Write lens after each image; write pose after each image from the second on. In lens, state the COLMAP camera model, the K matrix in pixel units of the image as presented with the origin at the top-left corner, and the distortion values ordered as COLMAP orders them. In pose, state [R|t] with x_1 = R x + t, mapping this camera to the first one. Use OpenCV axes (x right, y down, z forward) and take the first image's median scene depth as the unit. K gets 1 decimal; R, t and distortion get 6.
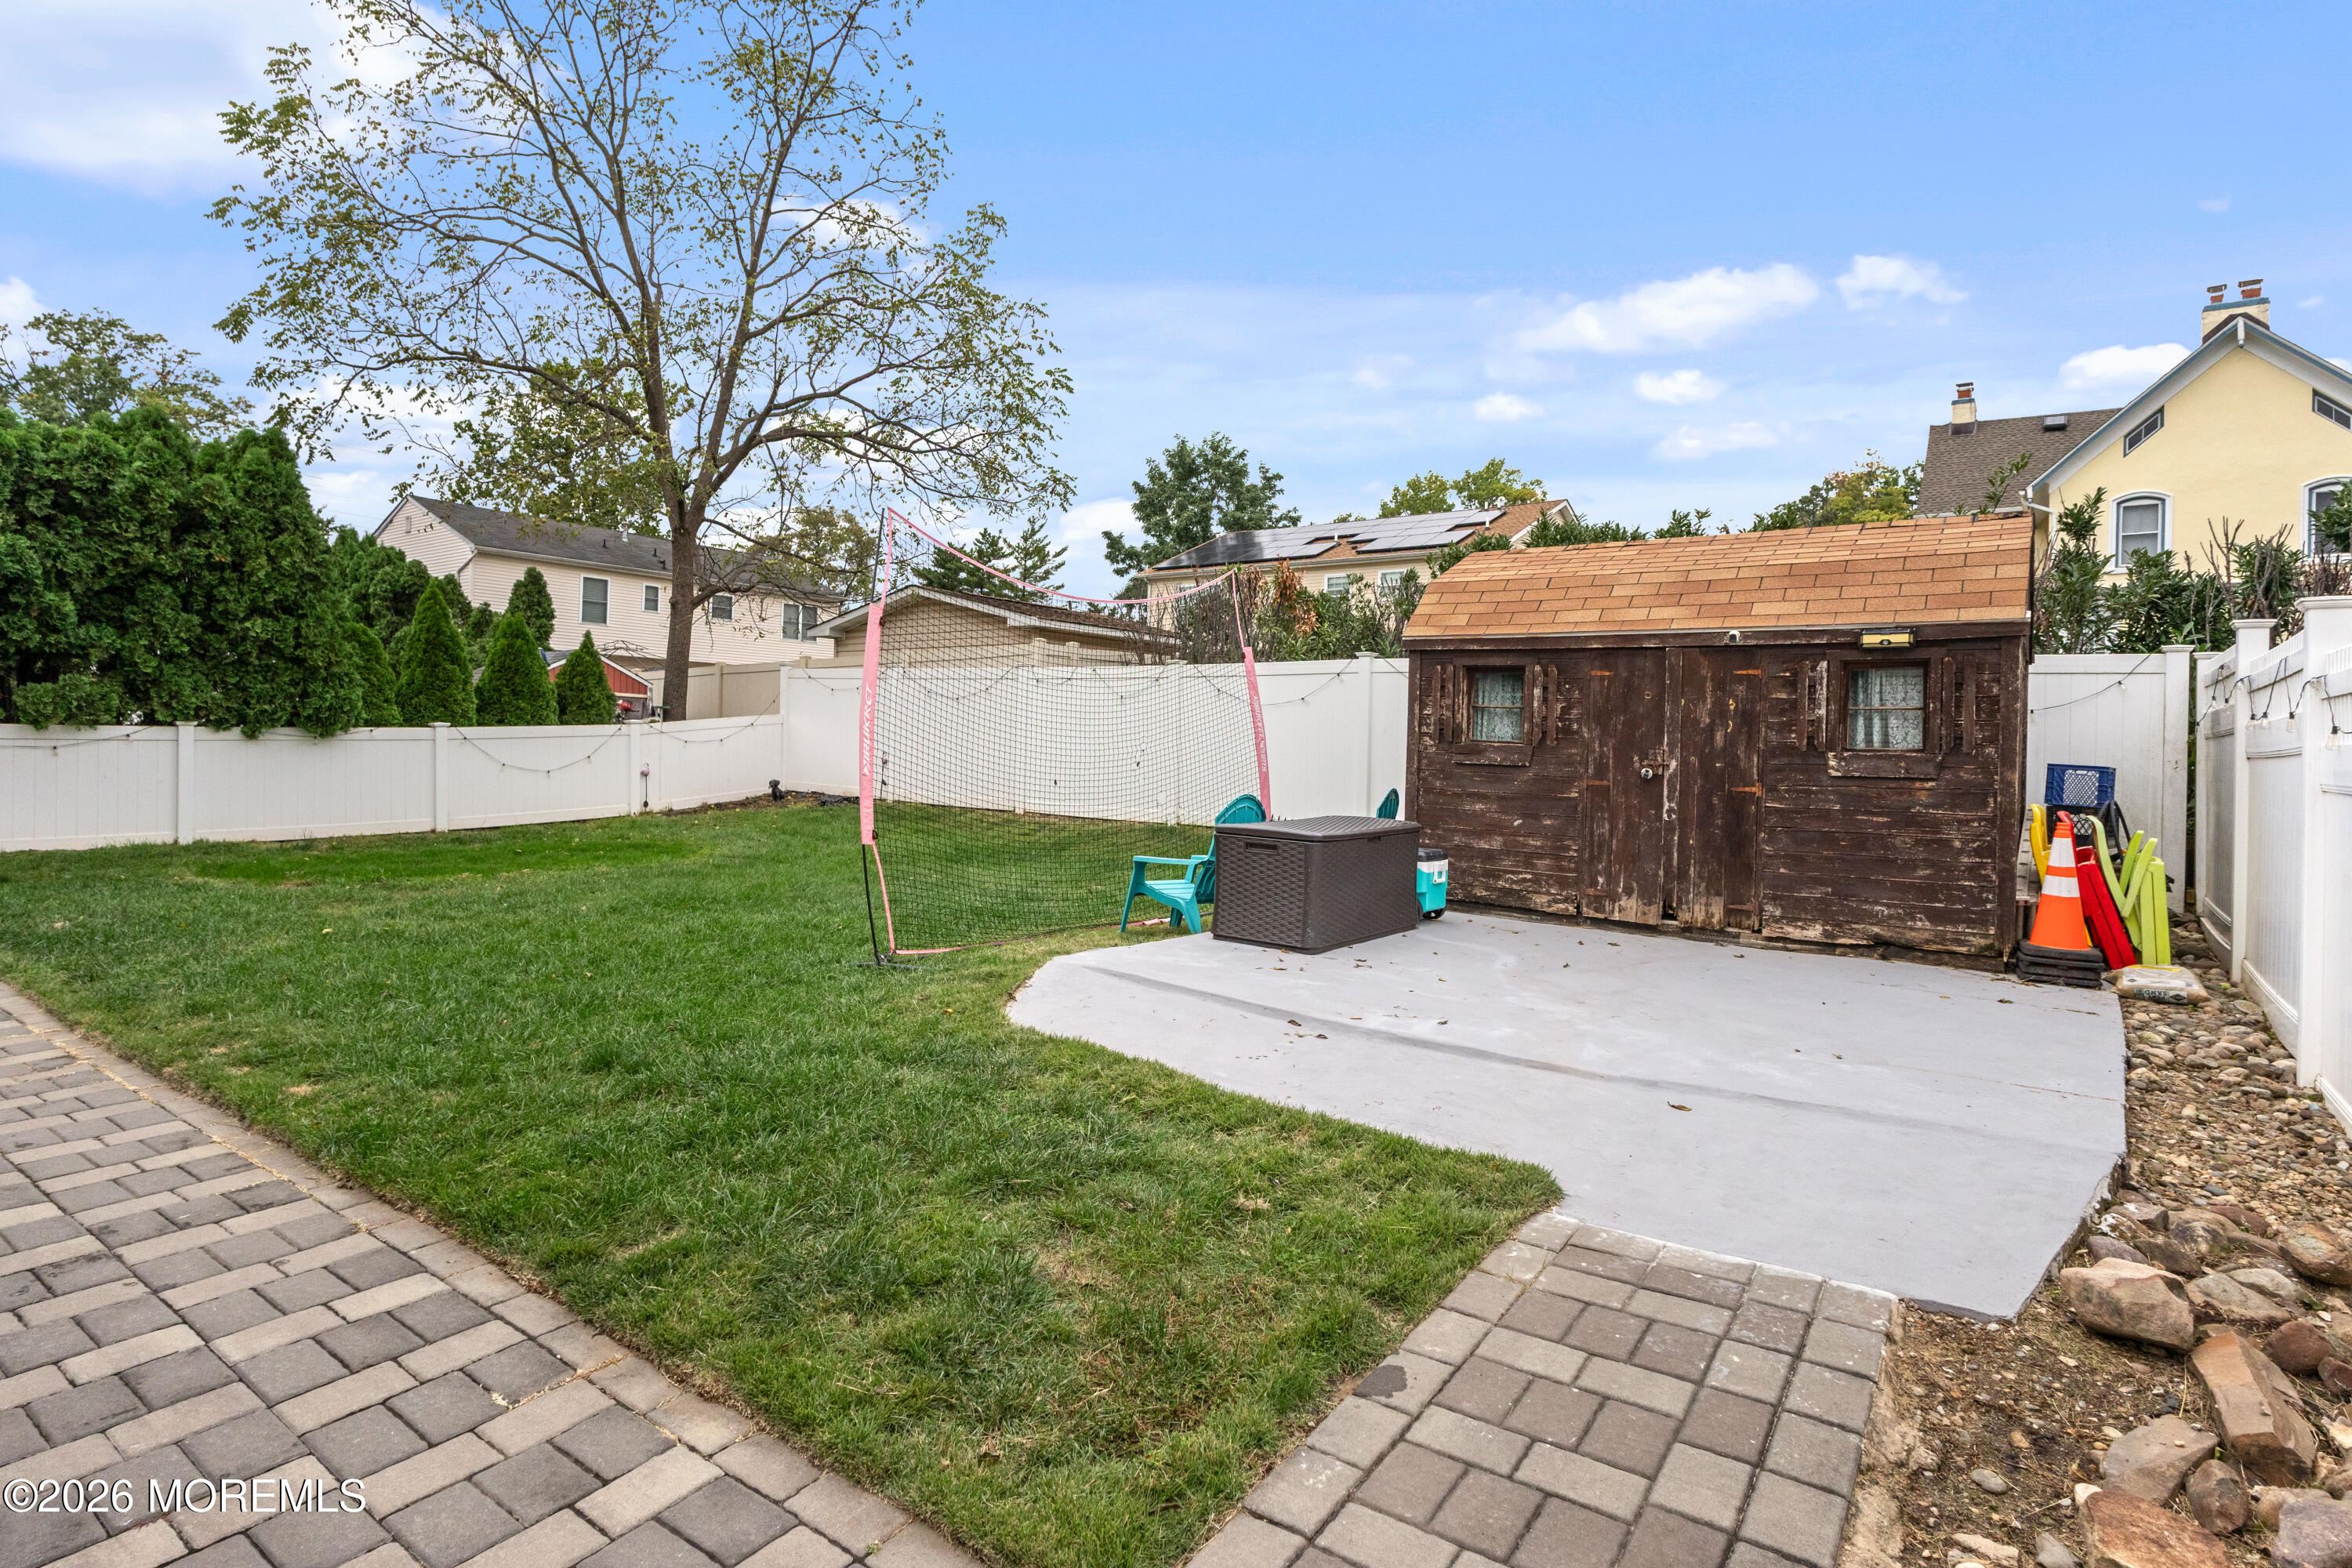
lens RADIAL K [[1215.1, 0, 1181.9], [0, 1215.1, 751.1], [0, 0, 1]] dist [-0.002126, -0.001989]
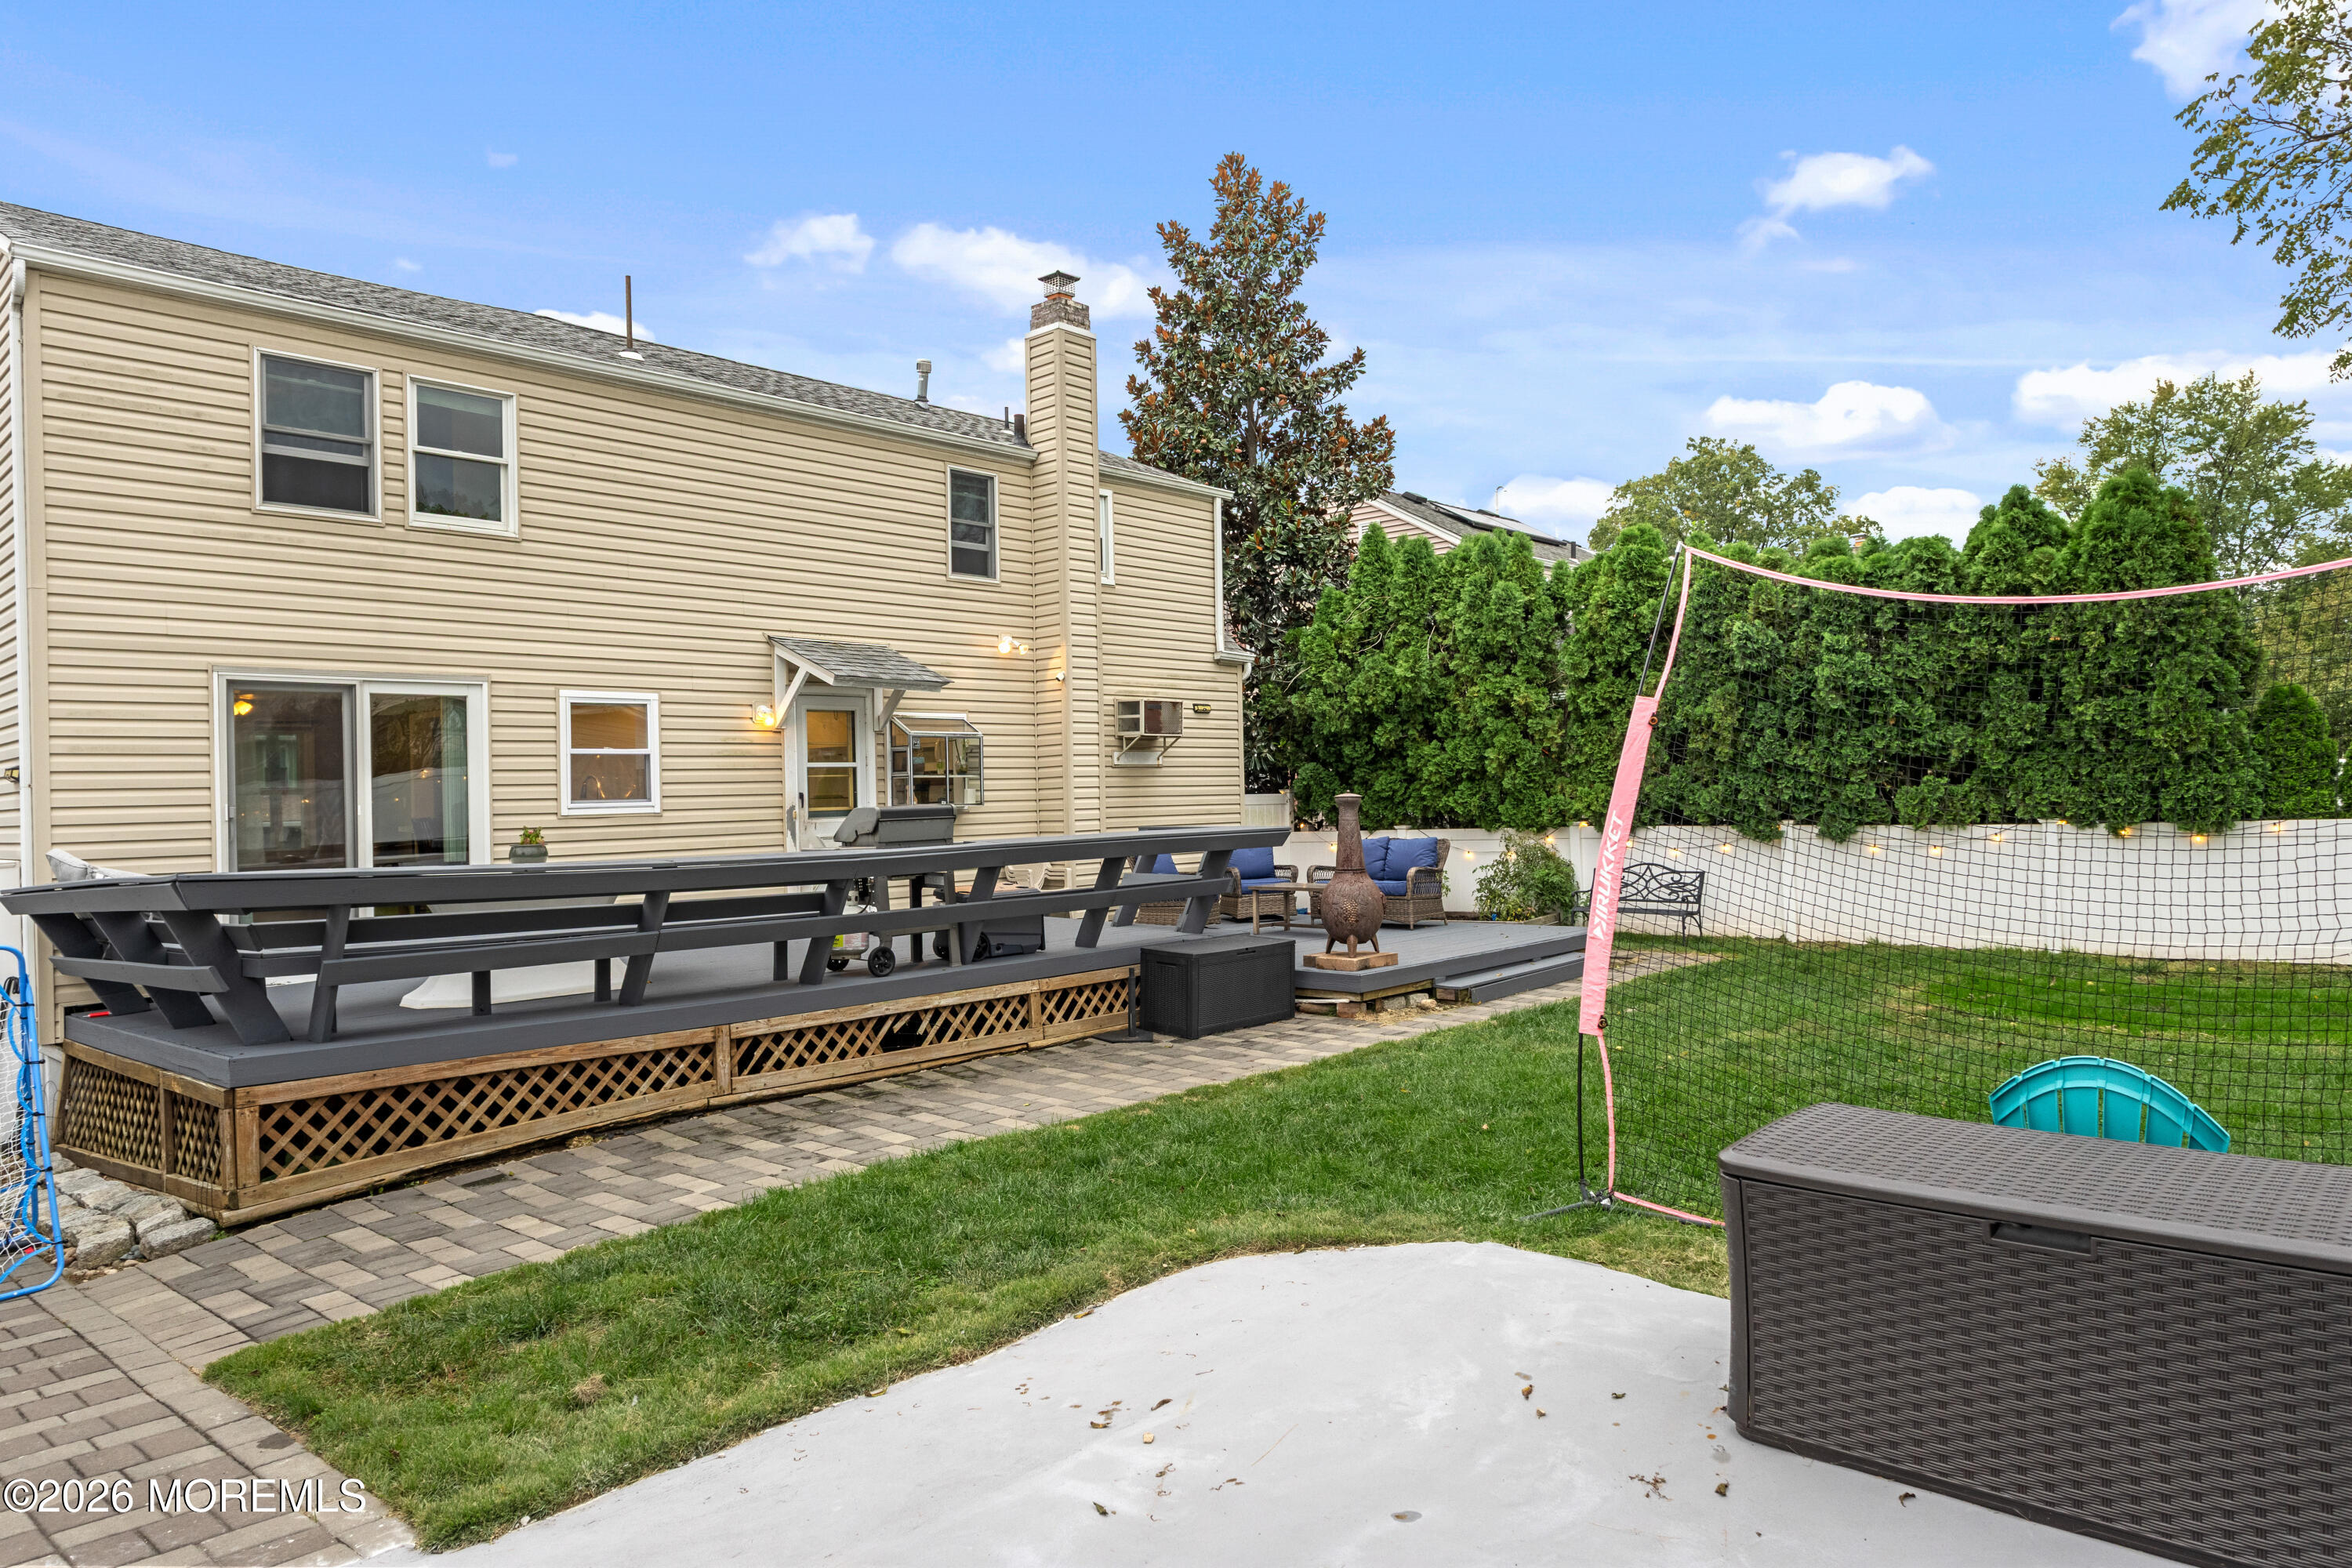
lens RADIAL K [[1465.5, 0, 1176.0], [0, 1465.5, 784.0], [0, 0, 1]] dist [0.001391, -0.000808]
pose [[-0.122380, -0.025723, -0.992150, 0.340061], [0.014389, 0.999513, -0.027689, -0.027547], [0.992379, -0.017665, -0.121951, 0.450835]]
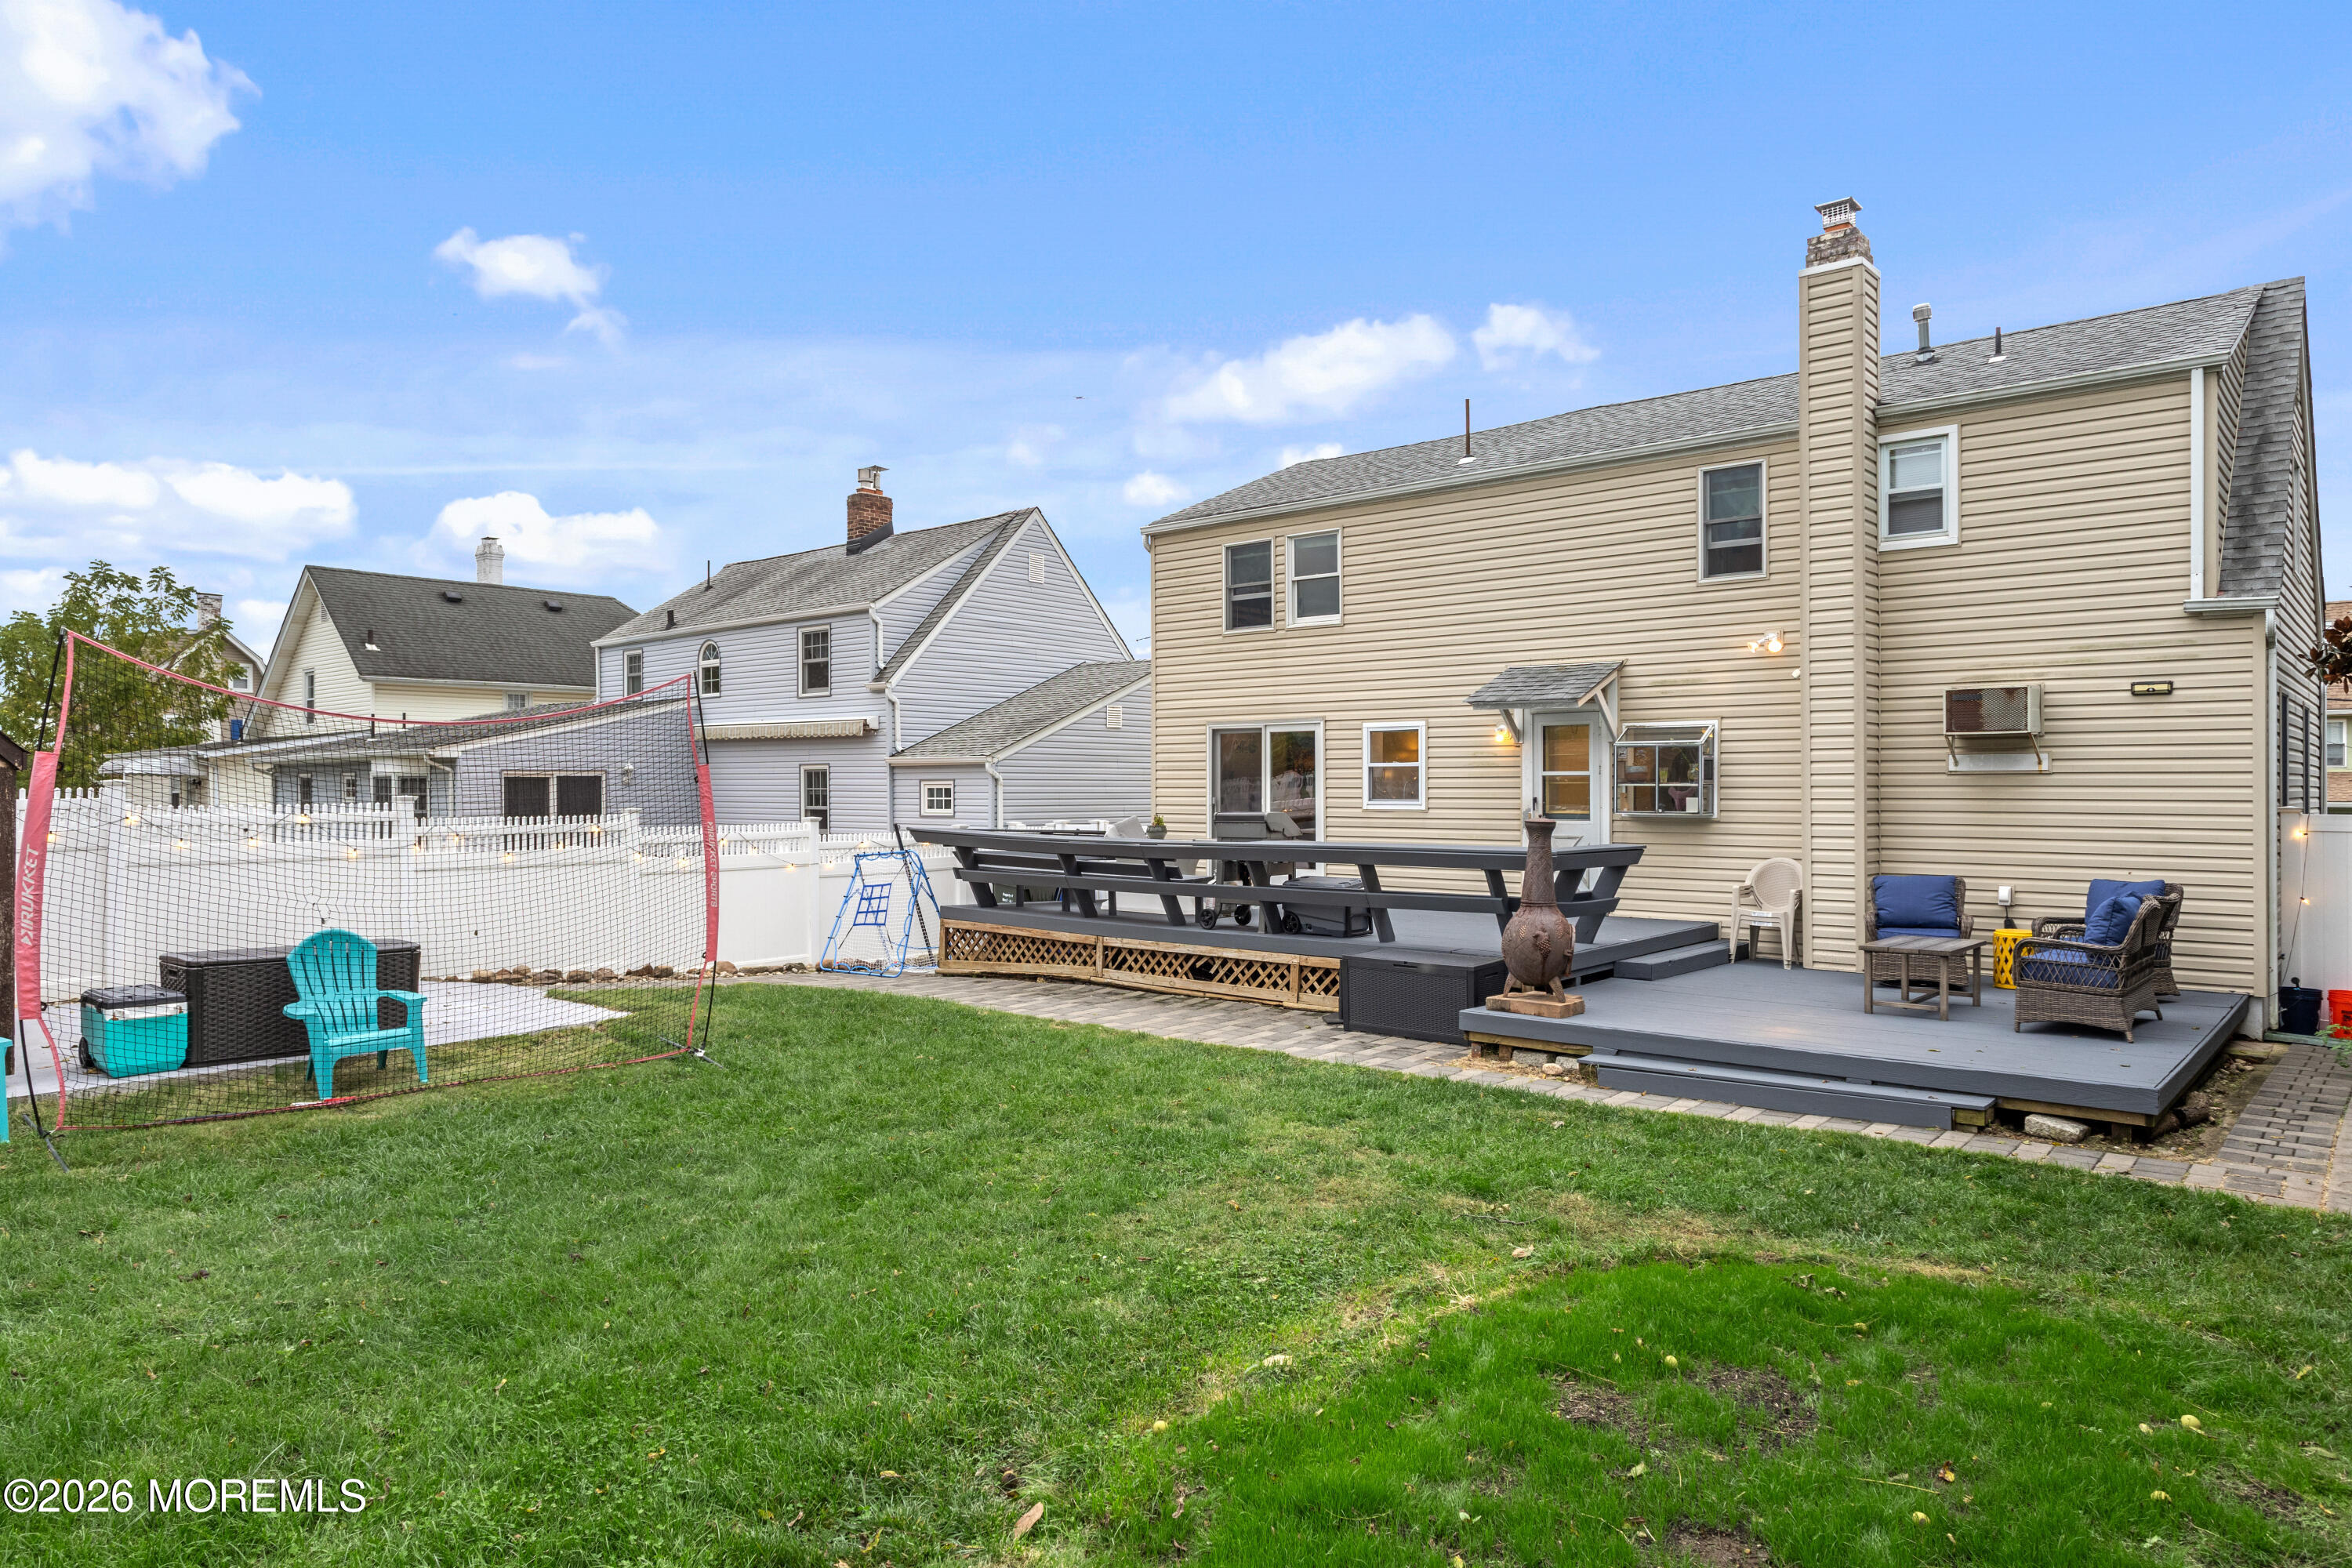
lens RADIAL K [[1465.5, 0, 1176.0], [0, 1465.5, 784.0], [0, 0, 1]] dist [0.001391, -0.000808]
pose [[-0.994826, -0.022856, 0.098990, -0.458940], [-0.022542, 0.999737, 0.004292, -0.062522], [-0.099062, 0.002038, -0.995079, 1.276035]]
